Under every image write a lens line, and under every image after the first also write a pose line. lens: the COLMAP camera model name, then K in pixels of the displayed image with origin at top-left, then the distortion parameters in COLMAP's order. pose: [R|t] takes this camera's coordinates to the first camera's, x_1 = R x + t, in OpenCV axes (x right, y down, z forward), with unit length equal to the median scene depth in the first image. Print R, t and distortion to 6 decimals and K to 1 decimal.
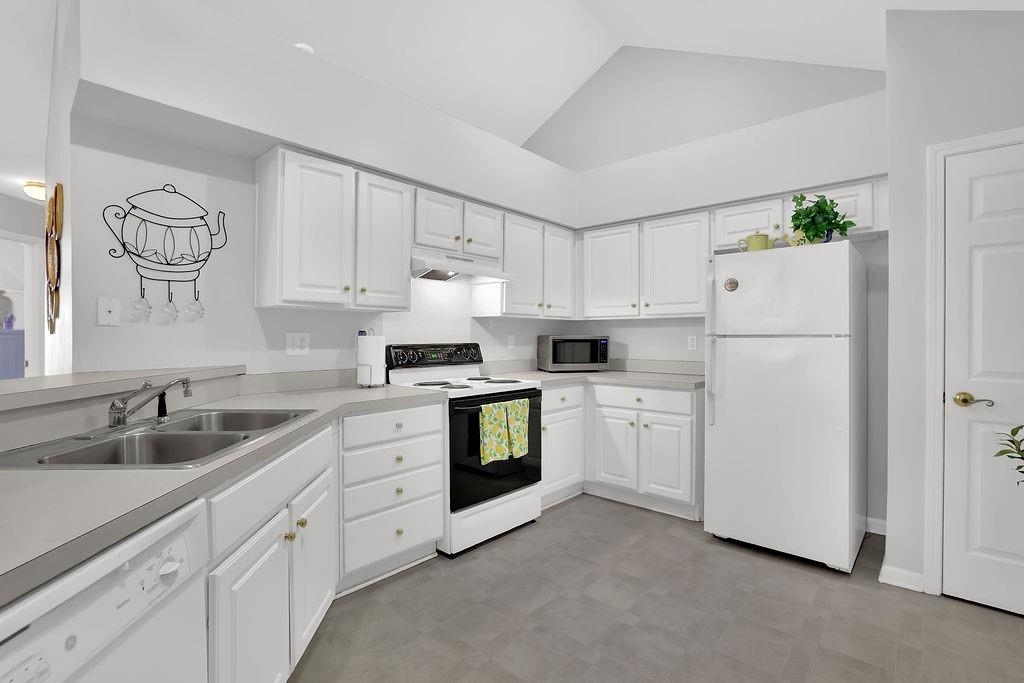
lens RADIAL K [[465.4, 0, 510.4], [0, 465.4, 338.1], [0, 0, 1]] dist [-0.018552, 0.000318]
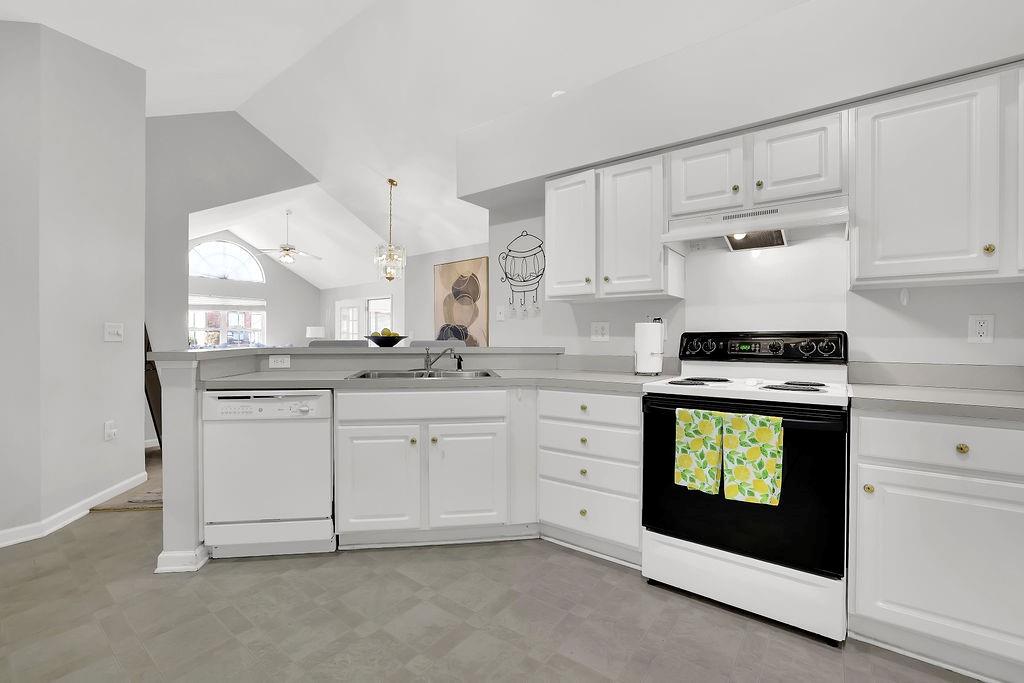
lens RADIAL K [[441.1, 0, 512.5], [0, 441.1, 340.3], [0, 0, 1]] dist [-0.047906, 0.016465]
pose [[0.099357, 0.000576, -0.995052, 0.611603], [-0.009100, 0.999959, -0.000330, 0.035583], [0.995010, 0.009088, 0.099358, 0.646032]]
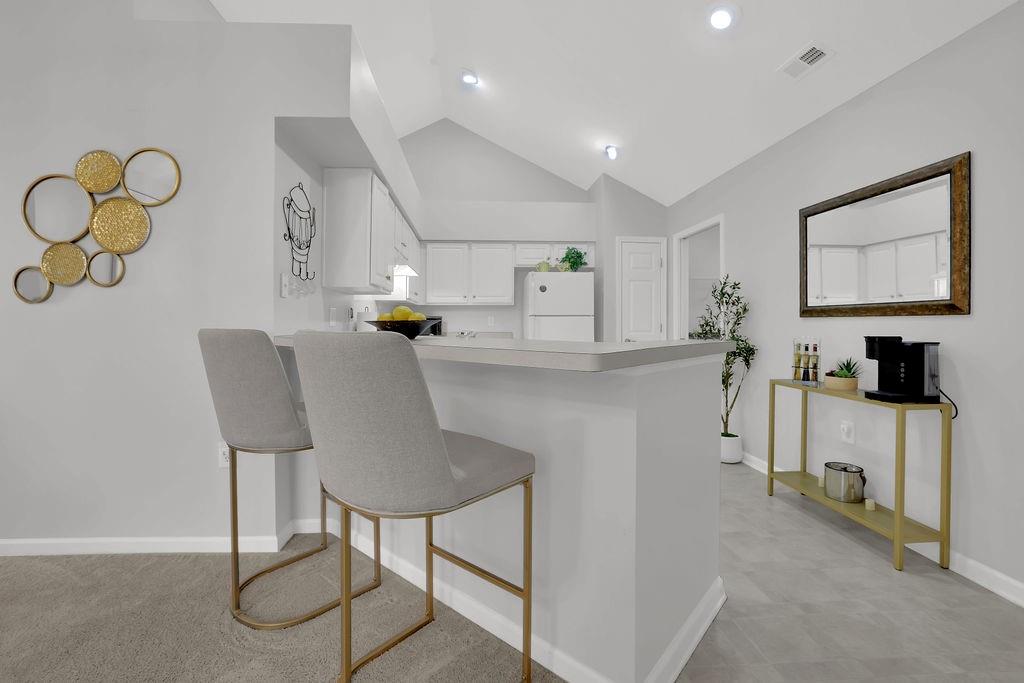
lens RADIAL K [[443.3, 0, 498.9], [0, 443.3, 325.9], [0, 0, 1]] dist [-0.010513, 0.000526]
pose [[0.697403, -0.004186, 0.716667, -0.960692], [0.004238, 0.999990, 0.001716, 0.033484], [-0.716666, 0.001840, 0.697414, -0.135954]]
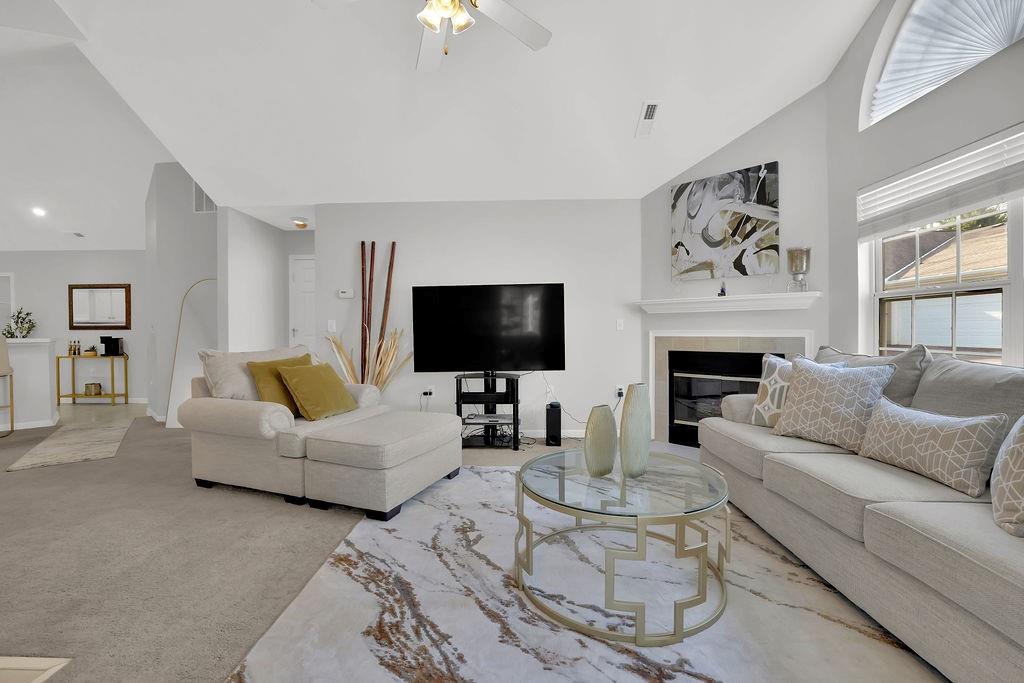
lens RADIAL K [[439.8, 0, 513.5], [0, 439.8, 333.9], [0, 0, 1]] dist [-0.046333, 0.014791]
pose [[-0.657643, -0.003400, 0.753322, -3.323204], [0.011820, 0.999820, 0.014832, 0.034333], [-0.753237, 0.018658, -0.657485, -0.232451]]
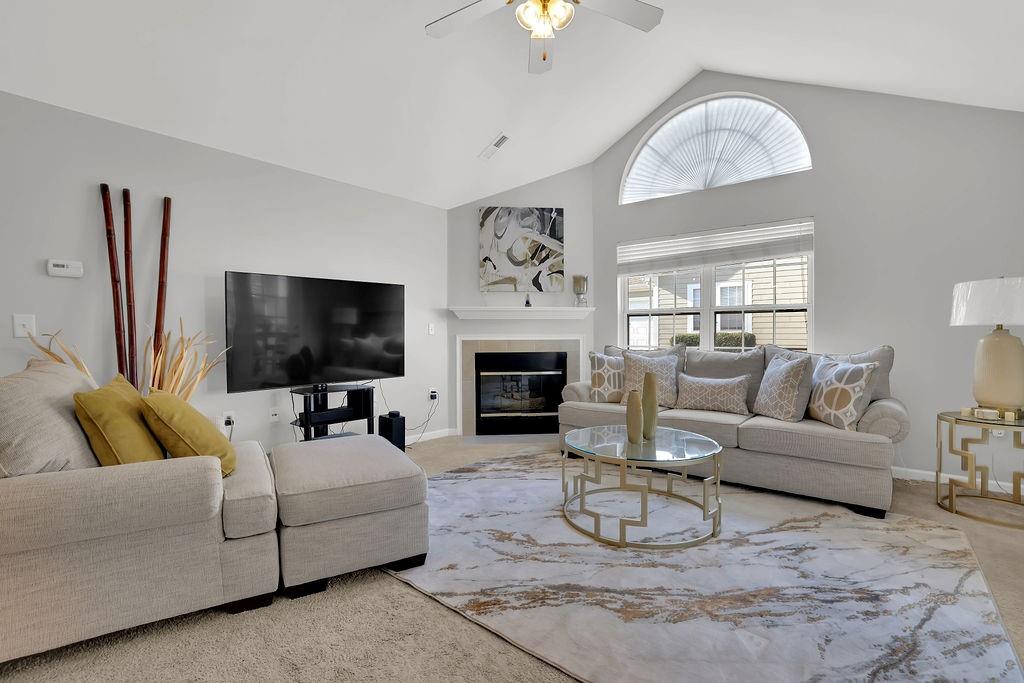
lens RADIAL K [[465.4, 0, 510.4], [0, 465.4, 338.1], [0, 0, 1]] dist [-0.018552, 0.000318]
pose [[-0.998942, 0.003528, -0.045848, -2.554190], [0.002683, 0.999826, 0.018483, 0.031743], [0.045906, 0.018340, -0.998777, 0.186545]]
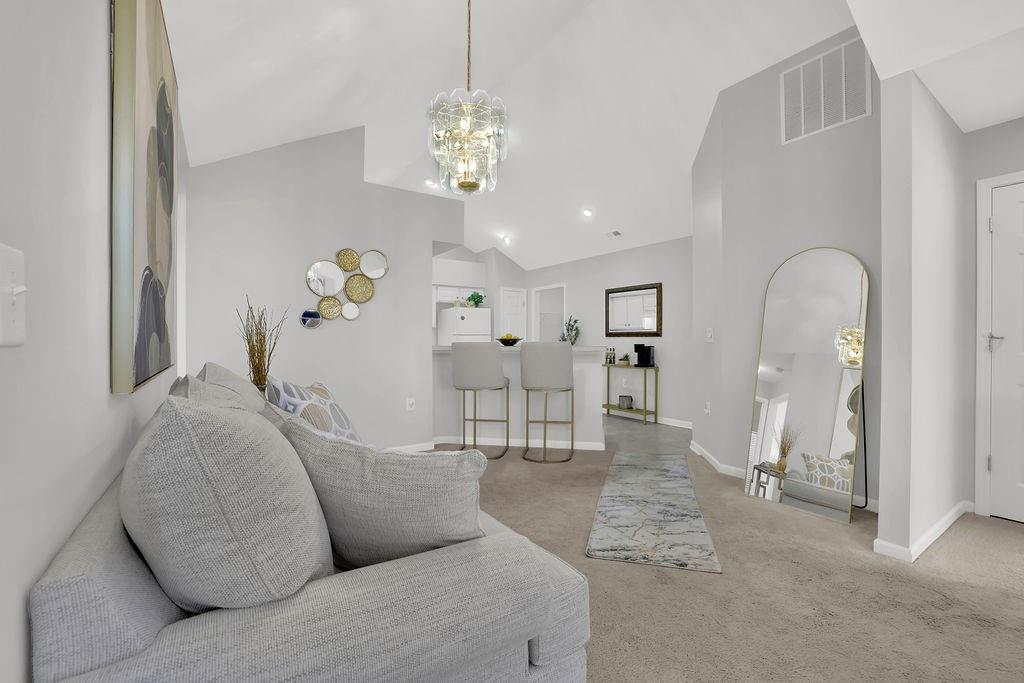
lens RADIAL K [[435.4, 0, 512.0], [0, 435.4, 341.5], [0, 0, 1]] dist [-0.016384, 0.000404]
pose [[0.240247, -0.003503, 0.970705, -2.205301], [0.007276, 0.999972, 0.001807, 0.034528], [-0.970684, 0.006629, 0.240266, 0.018906]]
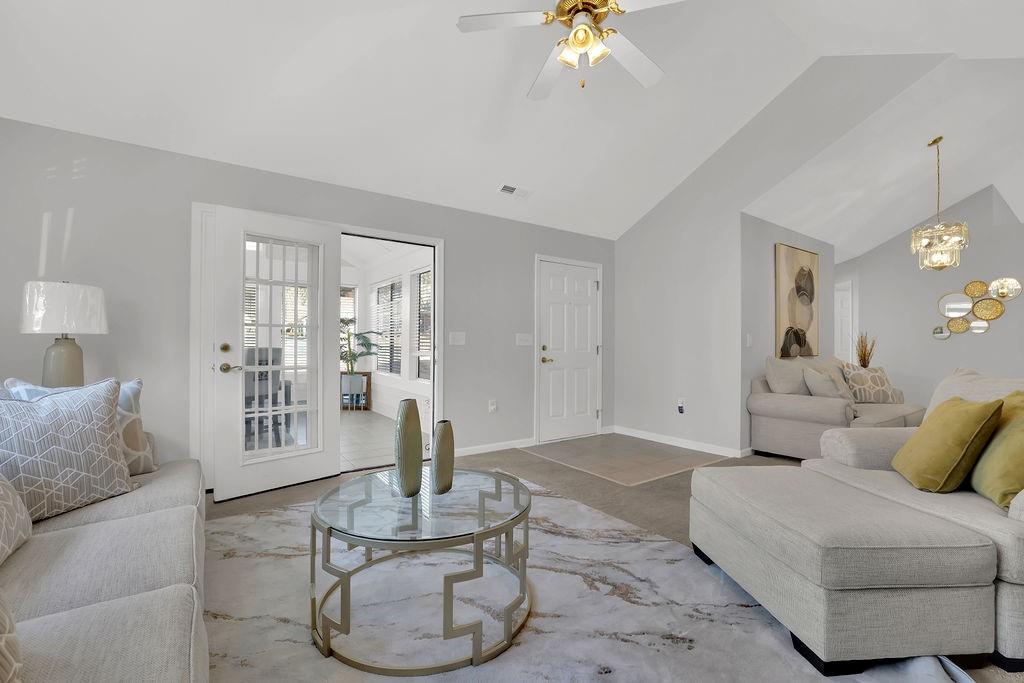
lens RADIAL K [[435.4, 0, 512.0], [0, 435.4, 341.5], [0, 0, 1]] dist [-0.016384, 0.000404]
pose [[0.977689, 0.006033, -0.209971, -2.612032], [-0.008516, 0.999904, -0.010923, 0.040717], [0.209885, 0.012468, 0.977647, -1.496022]]
